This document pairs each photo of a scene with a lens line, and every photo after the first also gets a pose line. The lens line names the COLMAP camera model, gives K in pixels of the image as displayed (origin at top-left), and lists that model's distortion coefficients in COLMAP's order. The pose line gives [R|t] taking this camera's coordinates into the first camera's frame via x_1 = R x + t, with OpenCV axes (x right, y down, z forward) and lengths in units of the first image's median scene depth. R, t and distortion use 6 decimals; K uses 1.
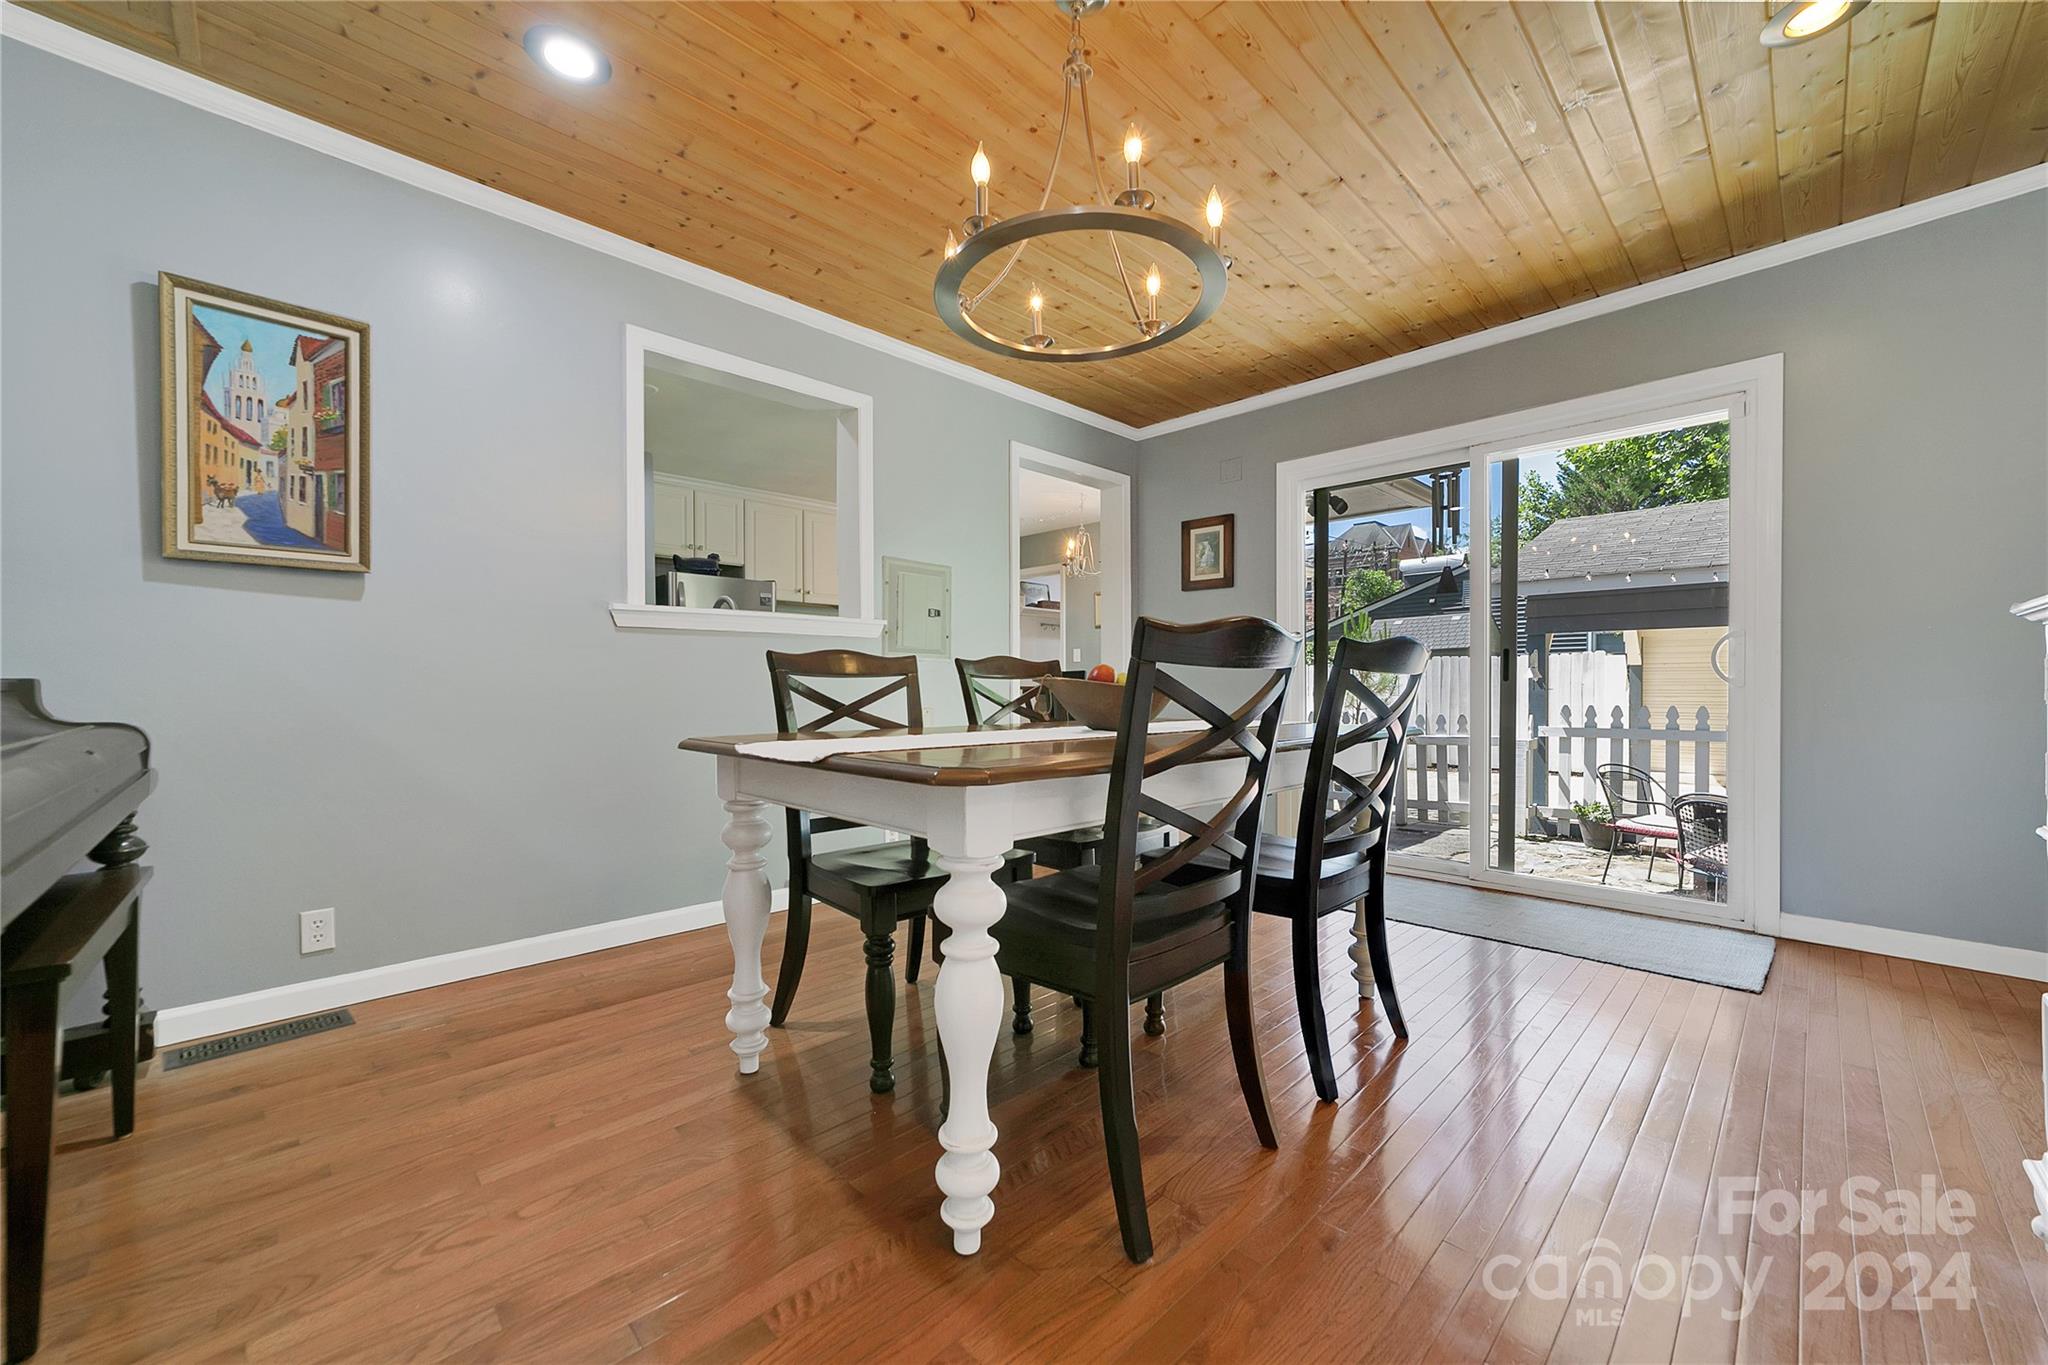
lens RADIAL K [[772.8, 0, 1024.0], [0, 772.8, 682.5], [0, 0, 1]] dist [-0.001203, 0.000211]
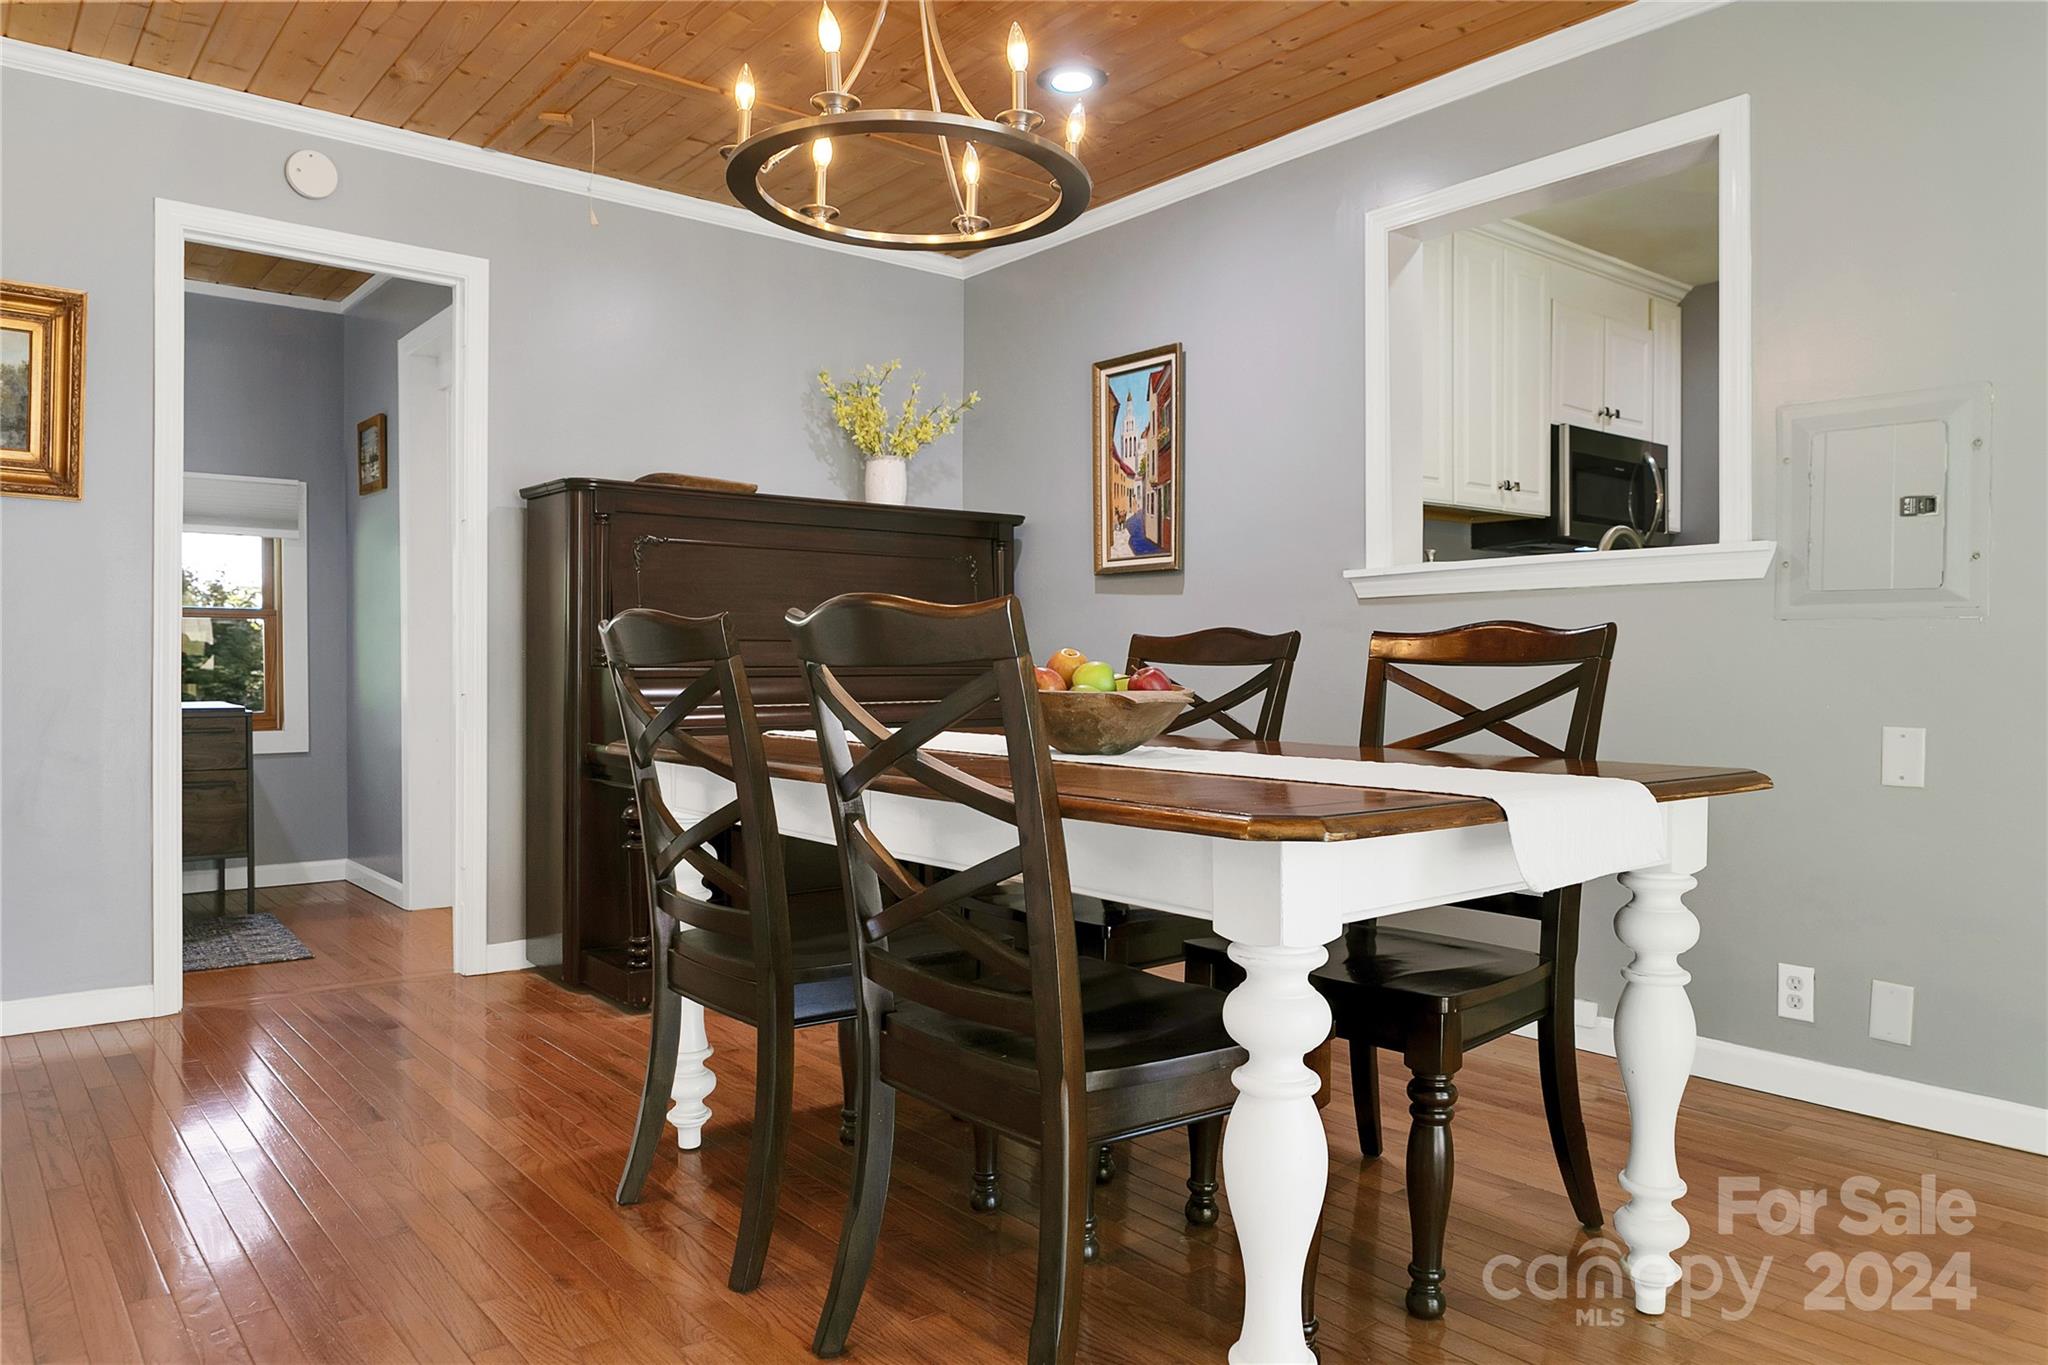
lens RADIAL K [[1353.8, 0, 1024.0], [0, 1353.8, 682.5], [0, 0, 1]] dist [0.013638, -0.040775]
pose [[-0.091125, 0.012123, -0.995766, 1.131007], [-0.008298, 0.999882, 0.012933, -0.004619], [0.995805, 0.009441, -0.091014, 0.995314]]
